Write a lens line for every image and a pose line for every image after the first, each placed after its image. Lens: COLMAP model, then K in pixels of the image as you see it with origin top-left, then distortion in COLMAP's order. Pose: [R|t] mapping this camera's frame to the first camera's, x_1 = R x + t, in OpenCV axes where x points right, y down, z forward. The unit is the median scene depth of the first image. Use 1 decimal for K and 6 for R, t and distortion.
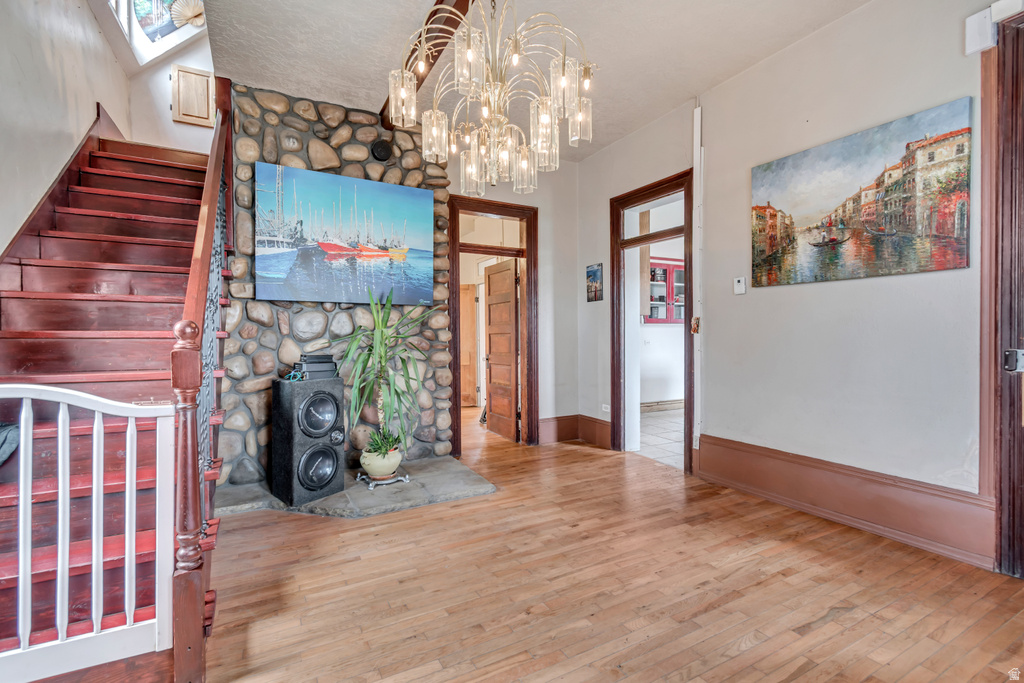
lens RADIAL K [[461.8, 0, 529.7], [0, 461.8, 341.4], [0, 0, 1]] dist [0.001478, -0.000045]
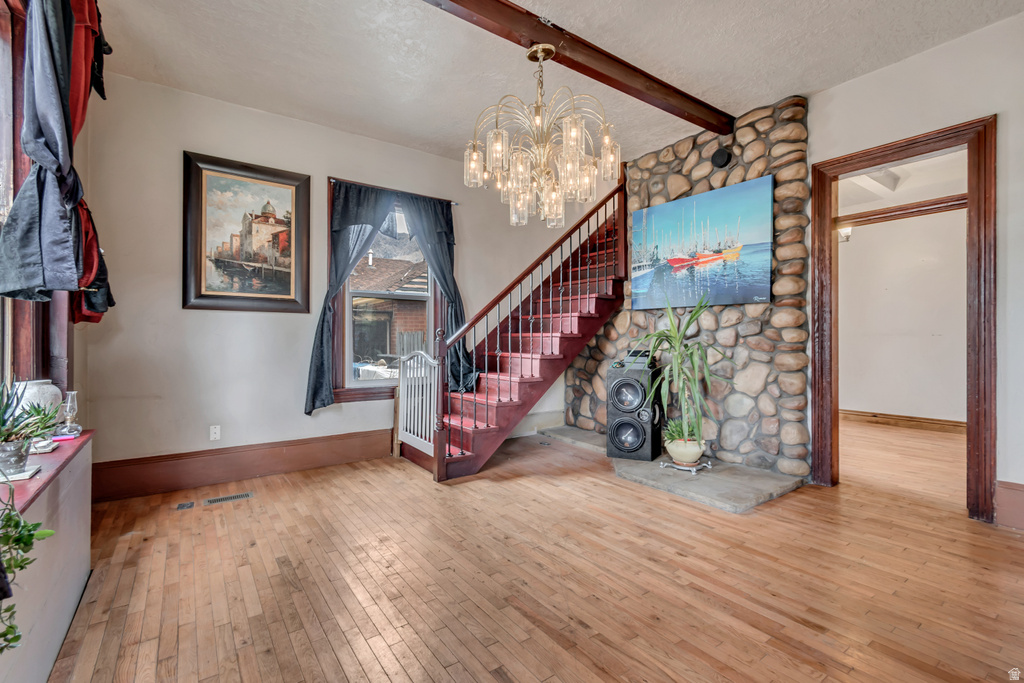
lens RADIAL K [[465.3, 0, 512.3], [0, 465.3, 335.3], [0, 0, 1]] dist [0.002158, 0.000006]
pose [[0.105156, -0.002636, -0.994452, 0.753581], [-0.012863, 0.999909, -0.004011, -0.002728], [0.994372, 0.013214, 0.105113, 0.476660]]
